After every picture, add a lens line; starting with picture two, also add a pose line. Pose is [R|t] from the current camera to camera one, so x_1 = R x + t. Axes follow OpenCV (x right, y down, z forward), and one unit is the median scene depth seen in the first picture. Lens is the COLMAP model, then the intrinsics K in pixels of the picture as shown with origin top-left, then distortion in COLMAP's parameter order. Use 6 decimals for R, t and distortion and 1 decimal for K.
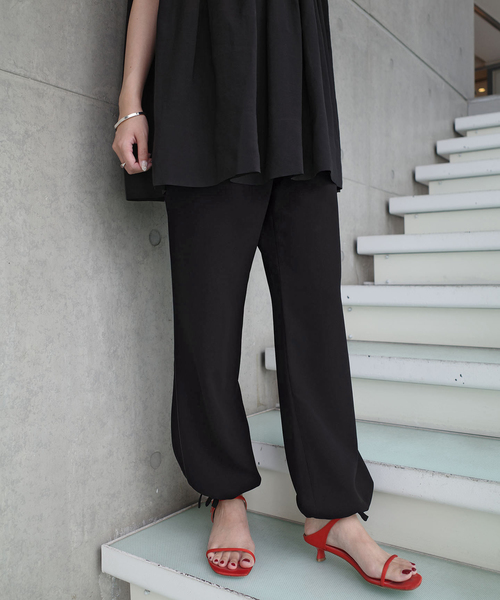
lens RADIAL K [[564.7, 0, 241.9], [0, 564.7, 310.9], [0, 0, 1]] dist [-0.029075, 0.000000]
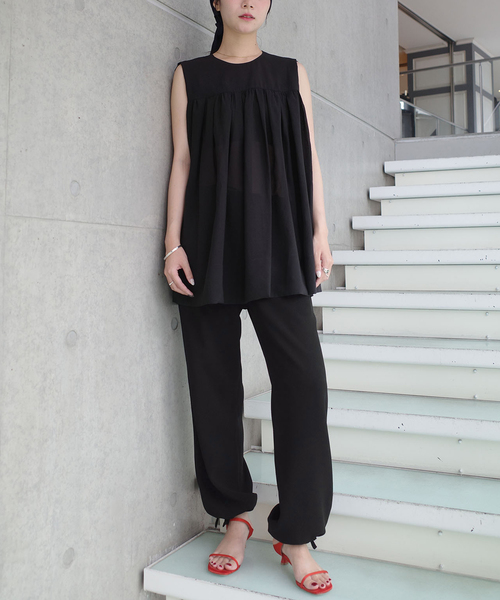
lens RADIAL K [[673.3, 0, 254.5], [0, 673.3, 259.8], [0, 0, 1]] dist [-0.024404, 0.000000]
pose [[0.983731, 0.011566, 0.179274, -0.284632], [0.001917, 0.997193, -0.074856, -0.180788], [-0.179636, 0.073982, 0.980947, -0.625364]]
